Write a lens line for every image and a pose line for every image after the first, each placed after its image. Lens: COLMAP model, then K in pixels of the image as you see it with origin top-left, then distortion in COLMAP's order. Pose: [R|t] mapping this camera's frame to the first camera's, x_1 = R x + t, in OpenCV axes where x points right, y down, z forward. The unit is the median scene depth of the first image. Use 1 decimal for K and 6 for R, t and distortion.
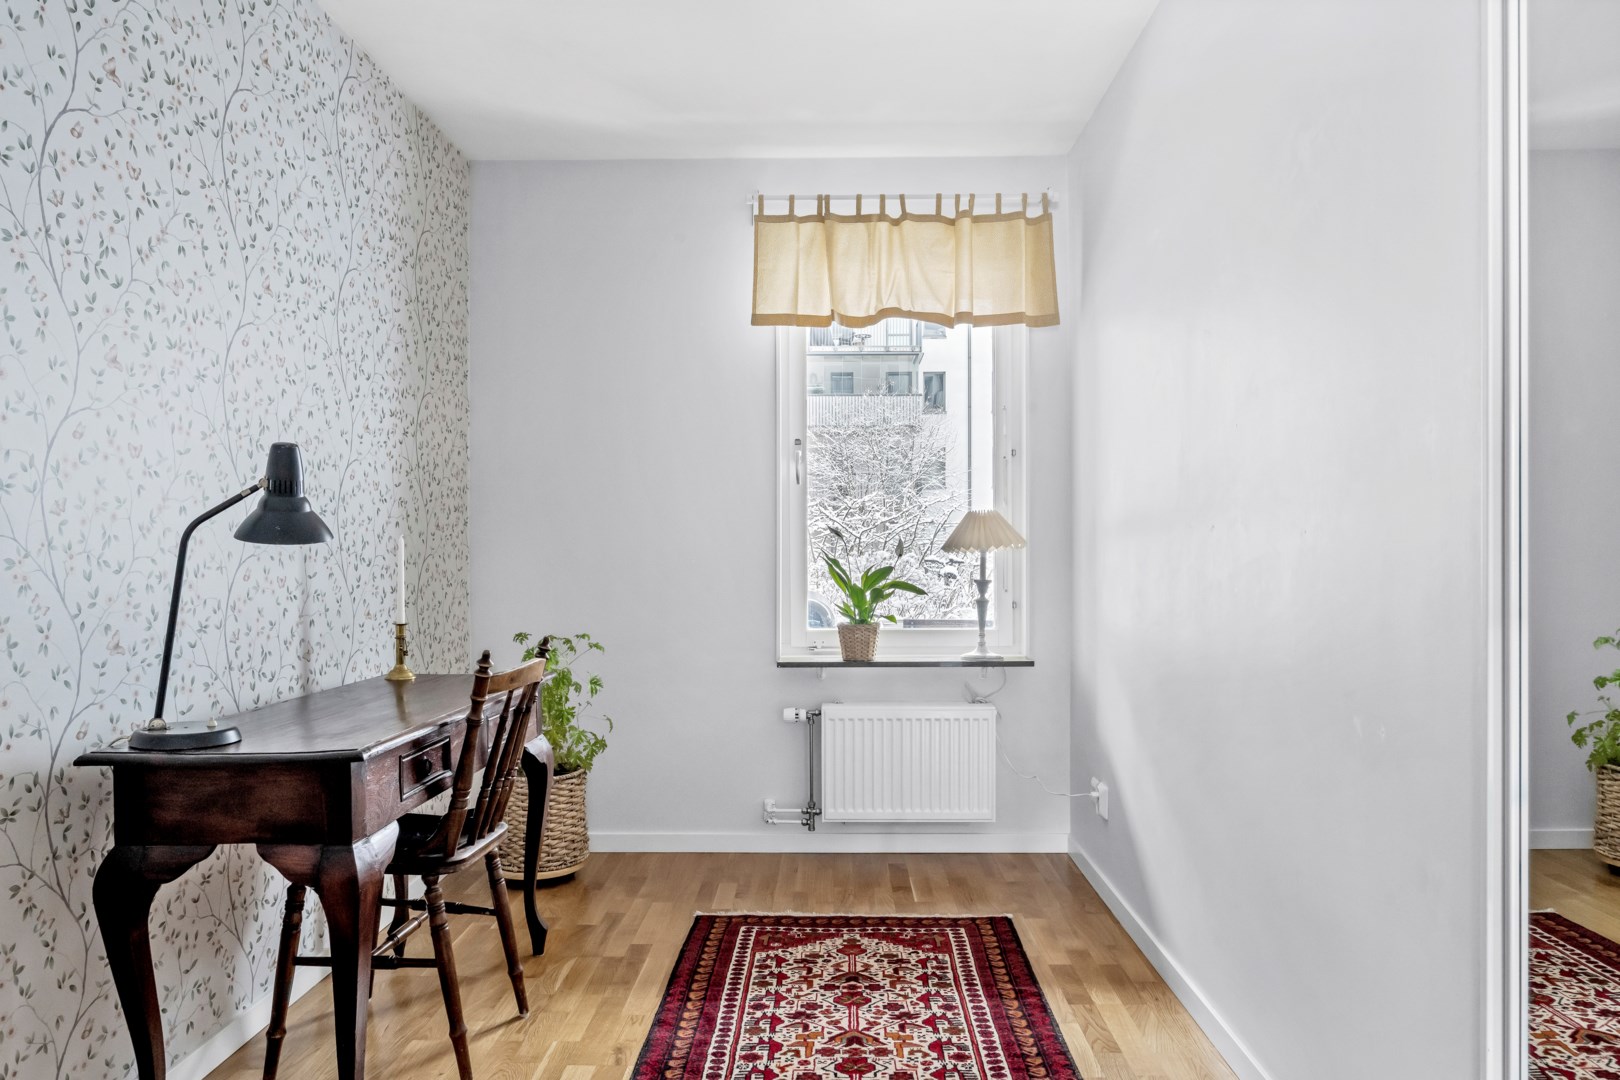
lens RADIAL K [[1113.5, 0, 809.8], [0, 1113.5, 544.8], [0, 0, 1]] dist [-0.001576, 0.003385]
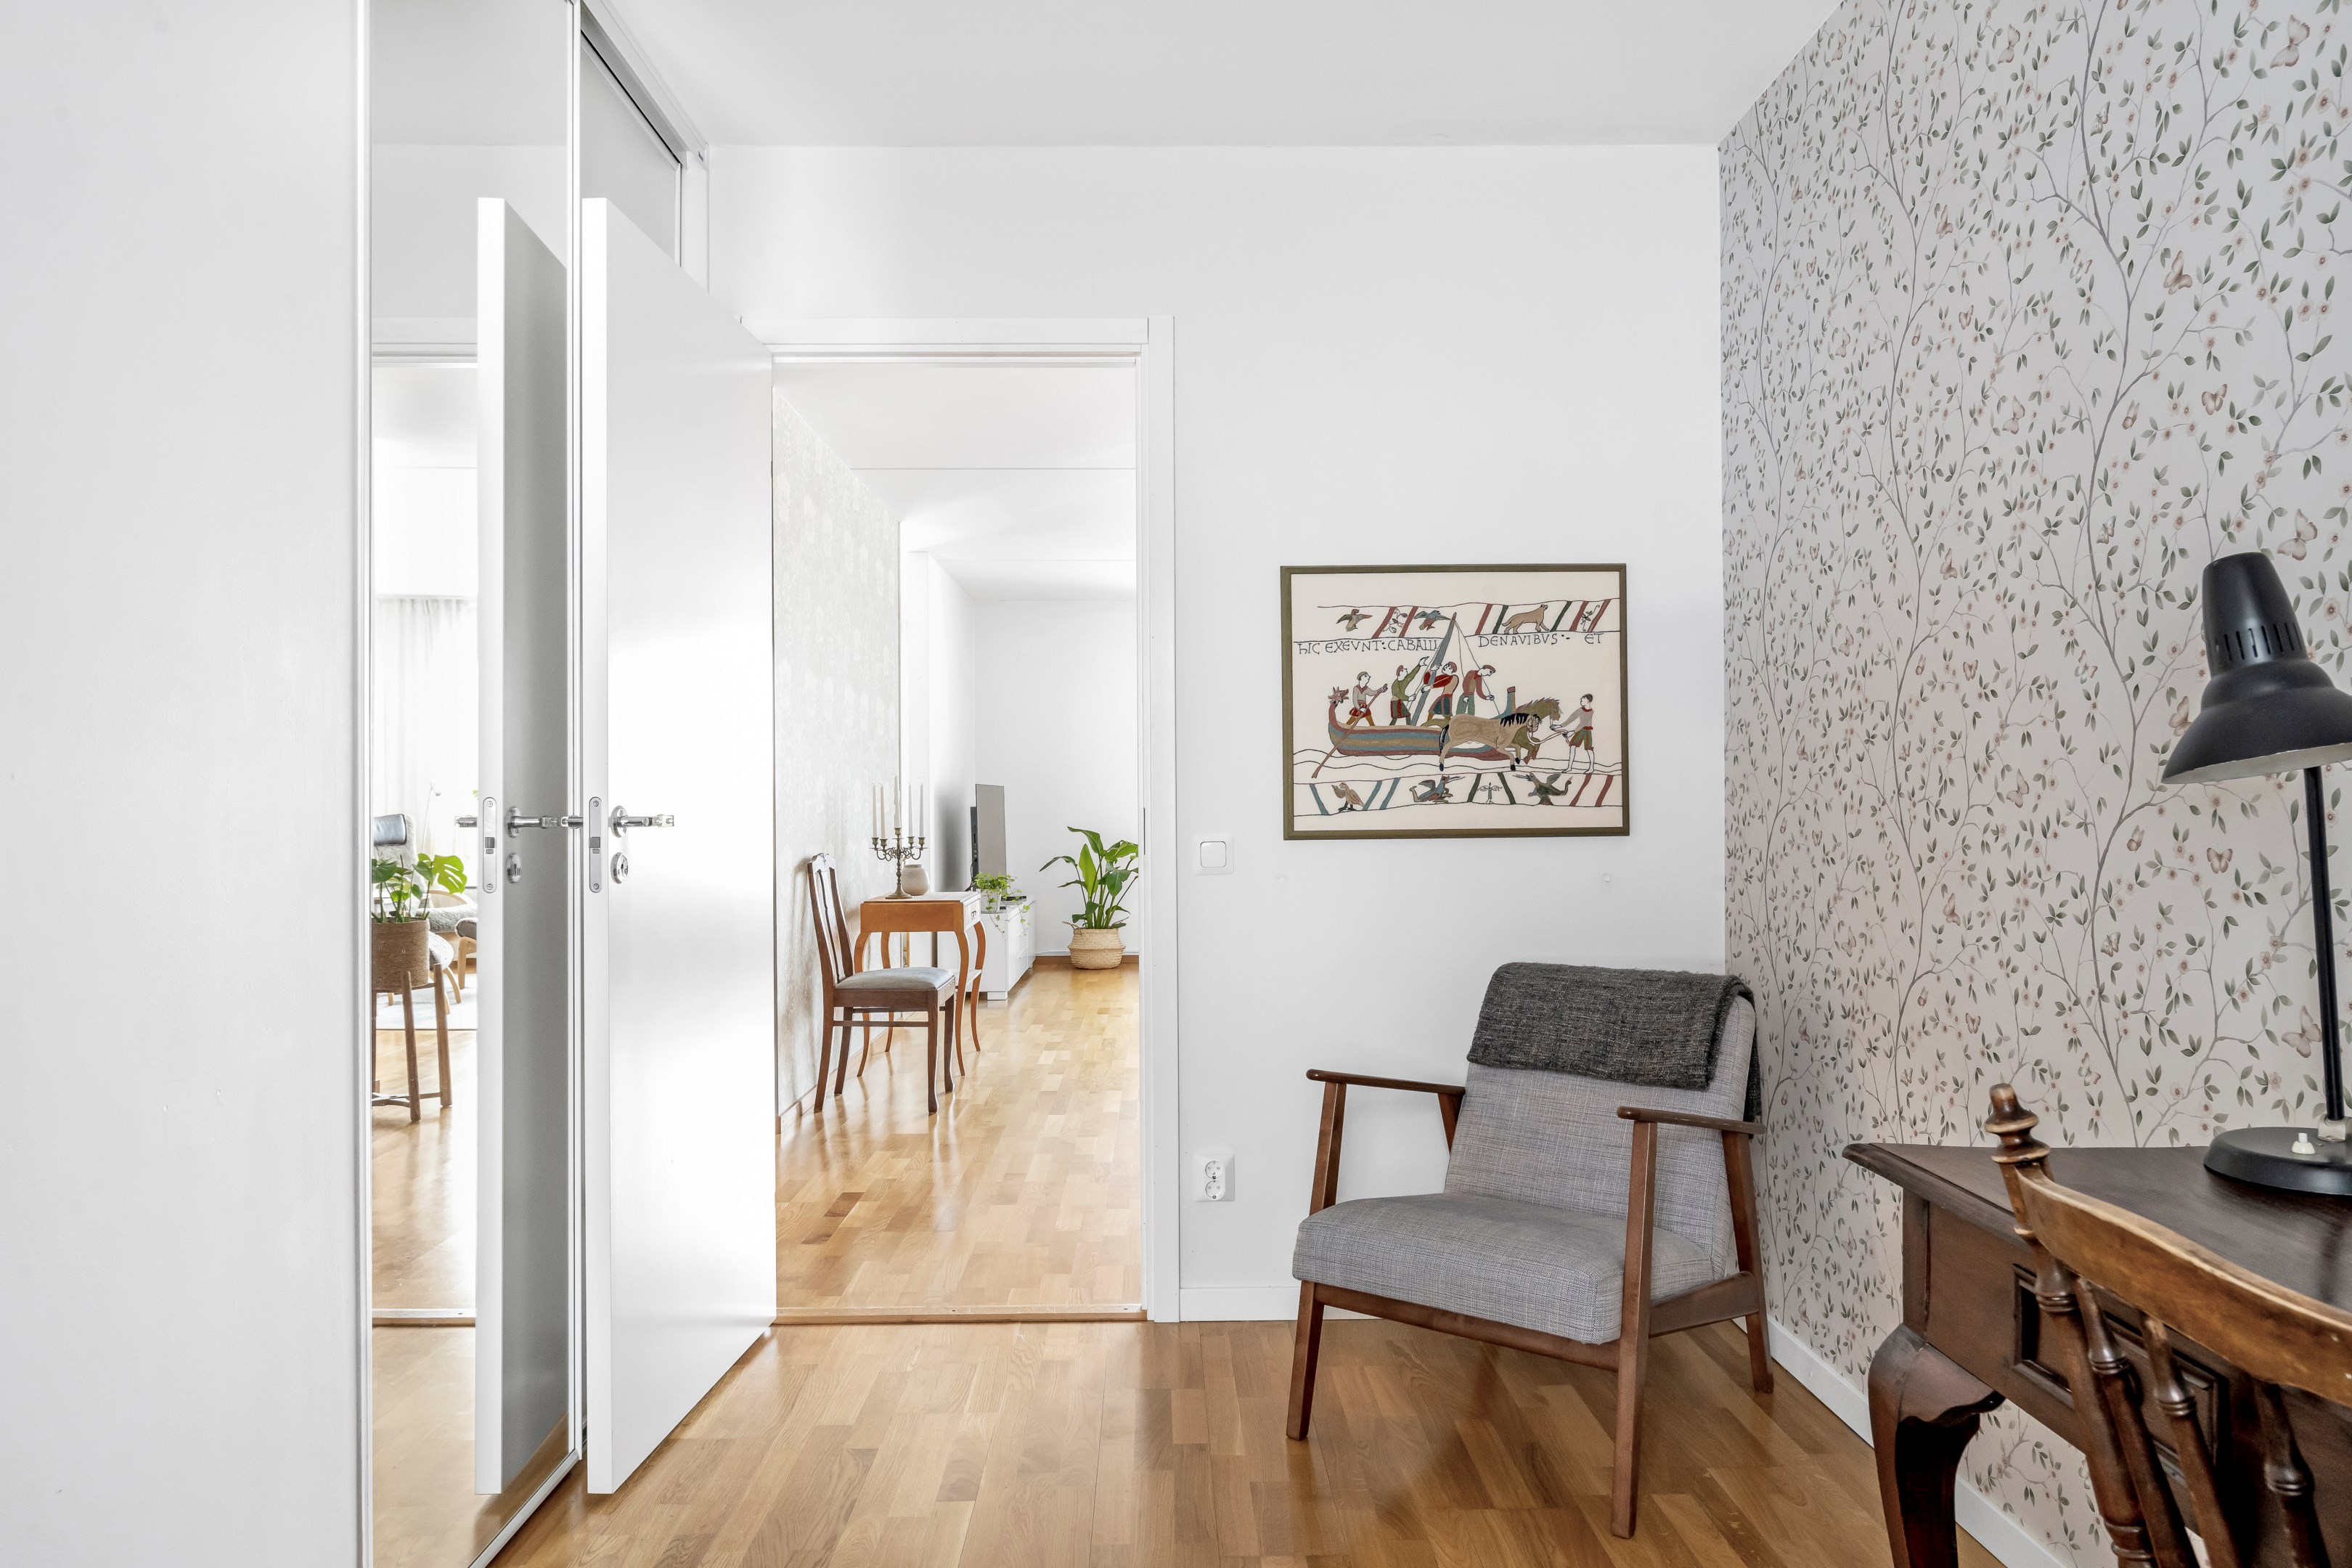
lens RADIAL K [[1616.6, 0, 1179.4], [0, 1616.6, 792.7], [0, 0, 1]] dist [-0.001576, 0.003385]
pose [[-0.999118, 0.009418, -0.040924, -0.006661], [0.009935, 0.999873, -0.012442, -0.120405], [0.040801, -0.012837, -0.999085, 1.928550]]
